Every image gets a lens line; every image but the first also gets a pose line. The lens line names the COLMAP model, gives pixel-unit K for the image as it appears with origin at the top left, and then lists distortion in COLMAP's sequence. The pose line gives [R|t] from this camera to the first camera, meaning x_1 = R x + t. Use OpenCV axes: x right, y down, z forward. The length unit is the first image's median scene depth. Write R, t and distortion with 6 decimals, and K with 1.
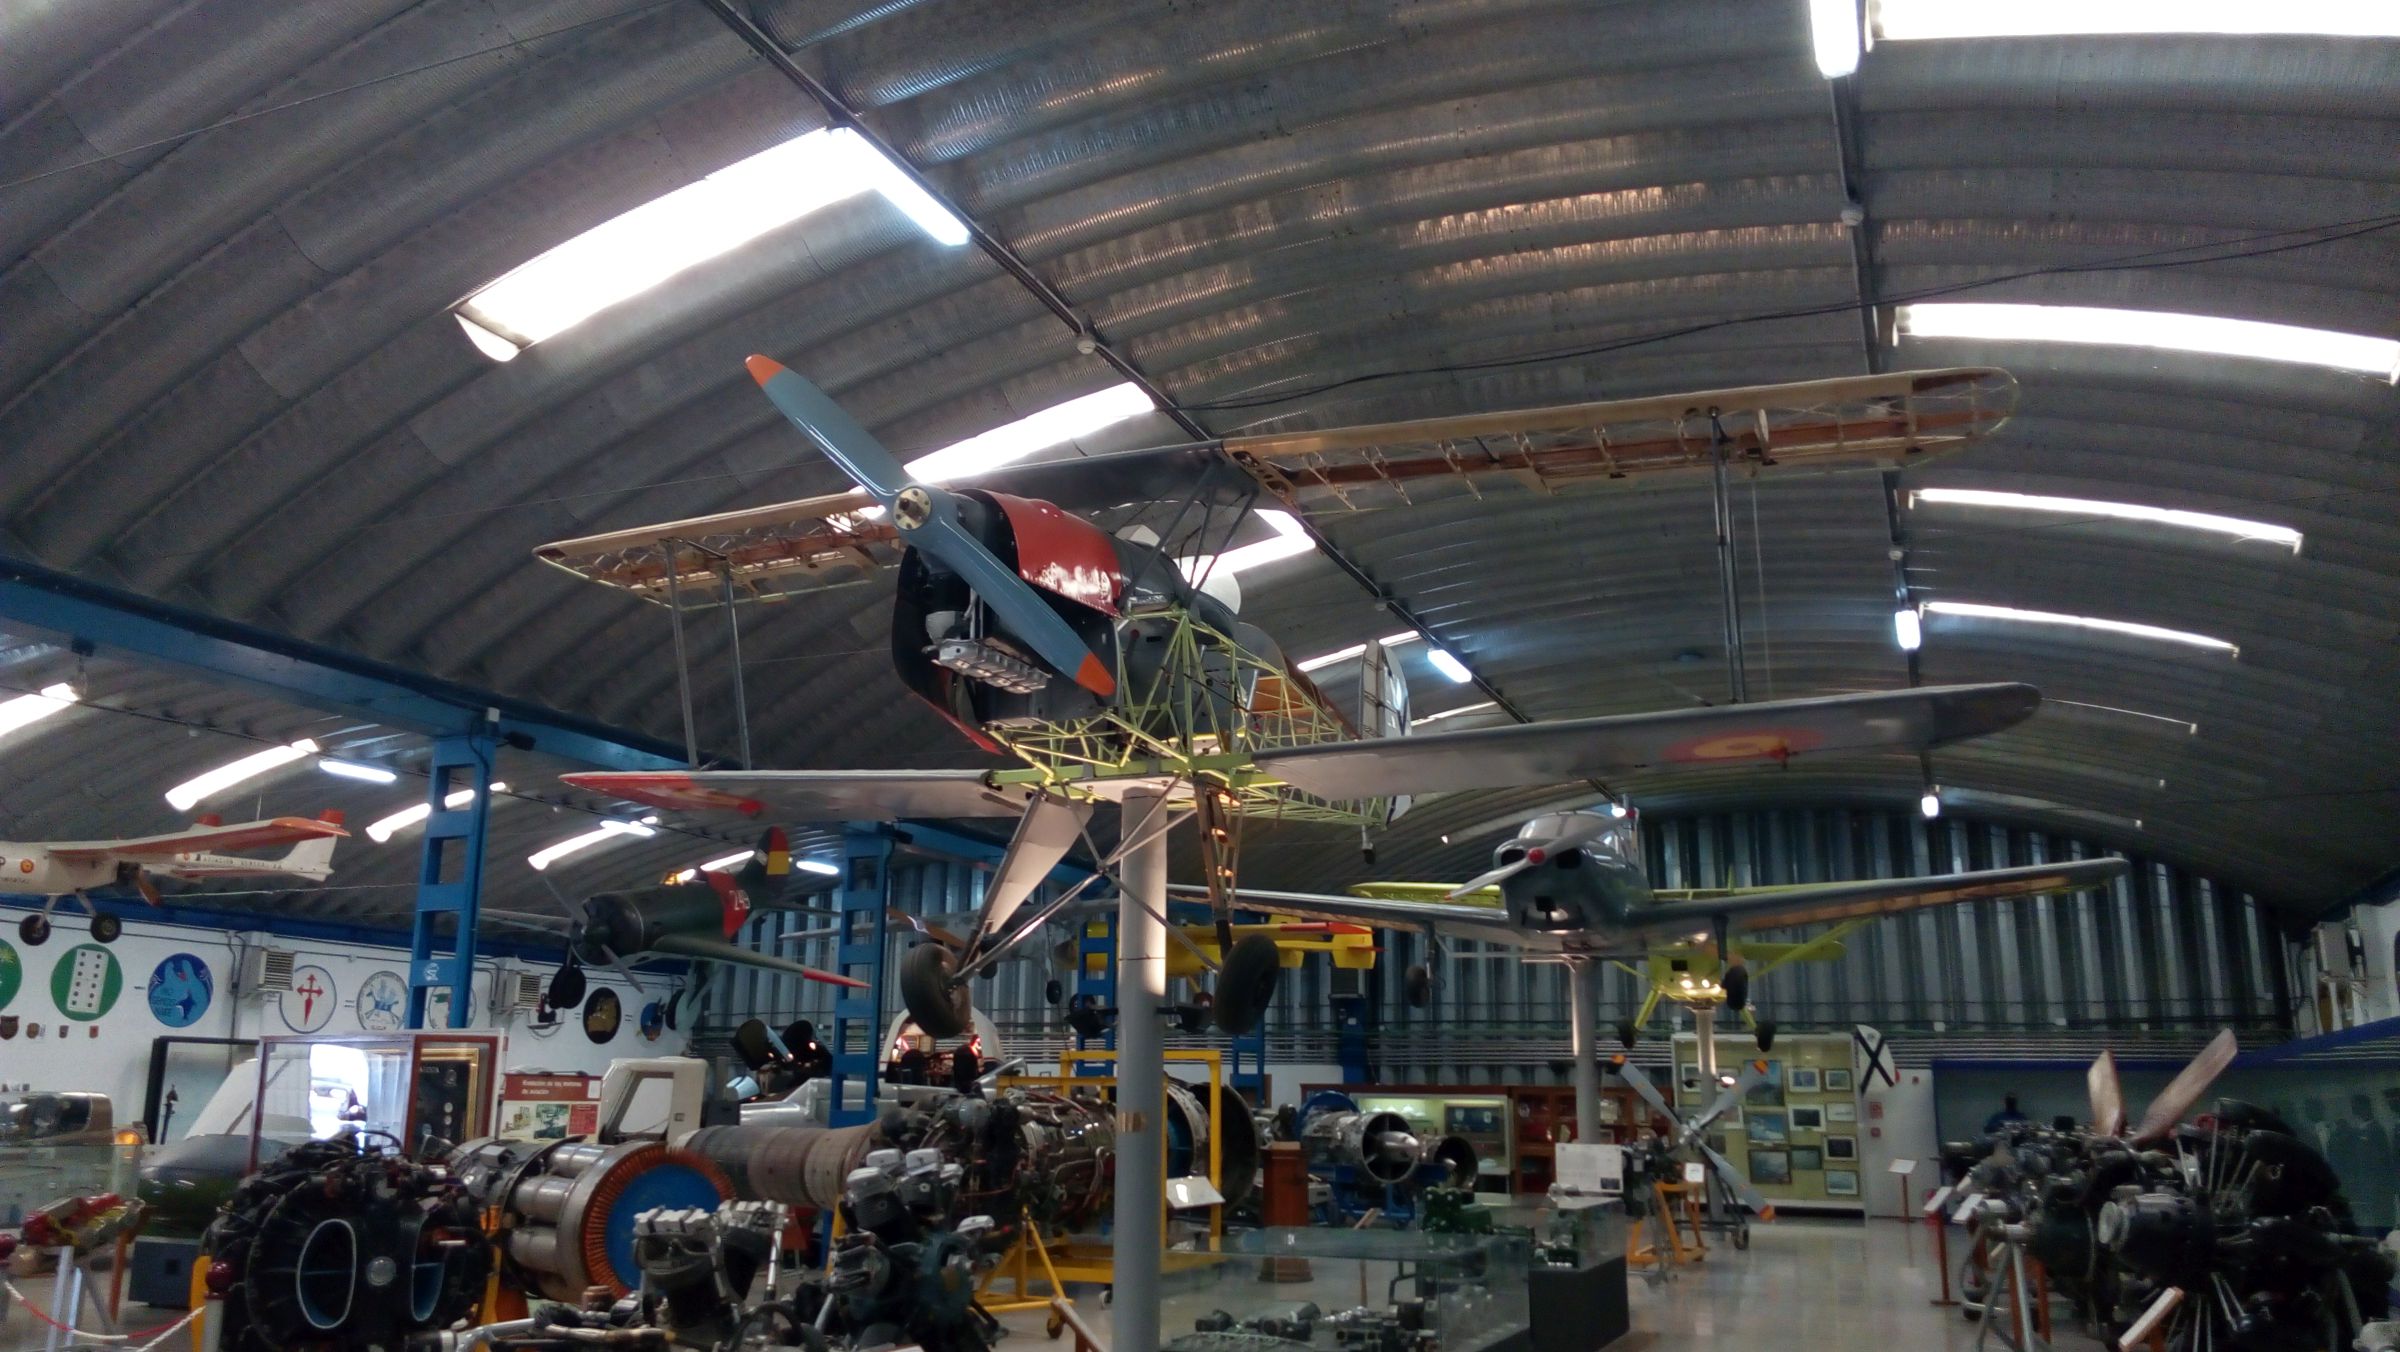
lens RADIAL K [[1809.5, 0, 1173.1], [0, 1809.5, 680.7], [0, 0, 1]] dist [0.045664, -0.093107]
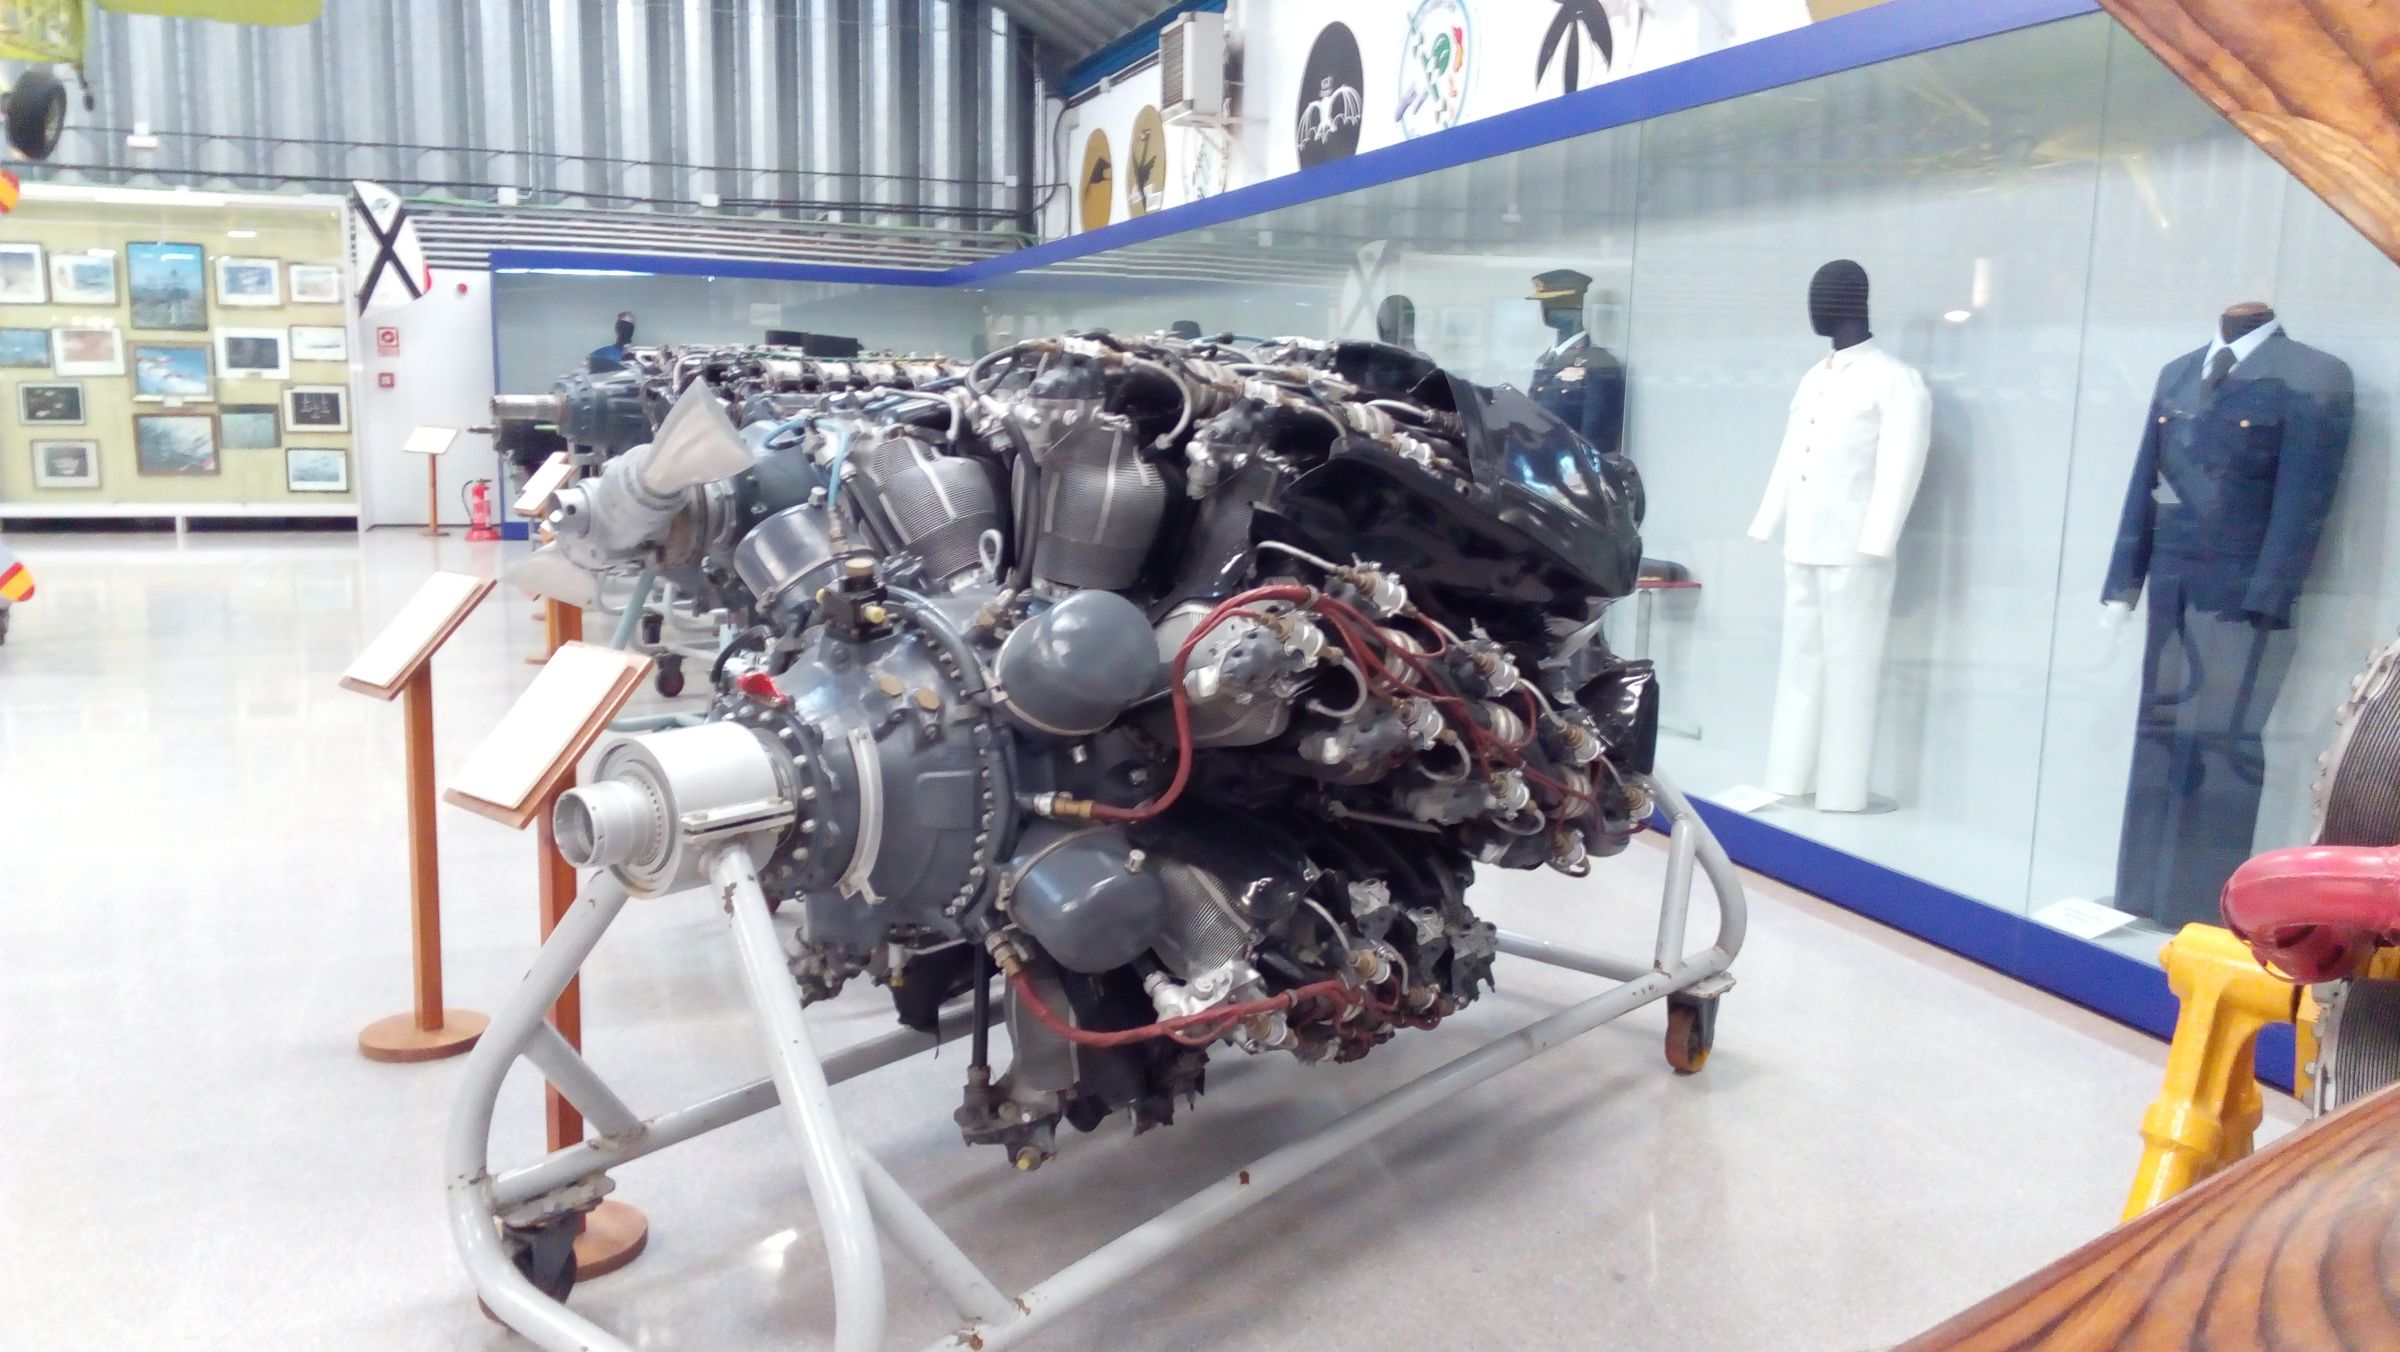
lens RADIAL K [[1809.5, 0, 1180.3], [0, 1809.5, 678.2], [0, 0, 1]] dist [0.045664, -0.093107]
pose [[0.743574, -0.101474, 0.660909, 0.190692], [-0.163616, 0.930757, 0.326987, 0.112019], [-0.648326, -0.351275, 0.675484, 0.437238]]
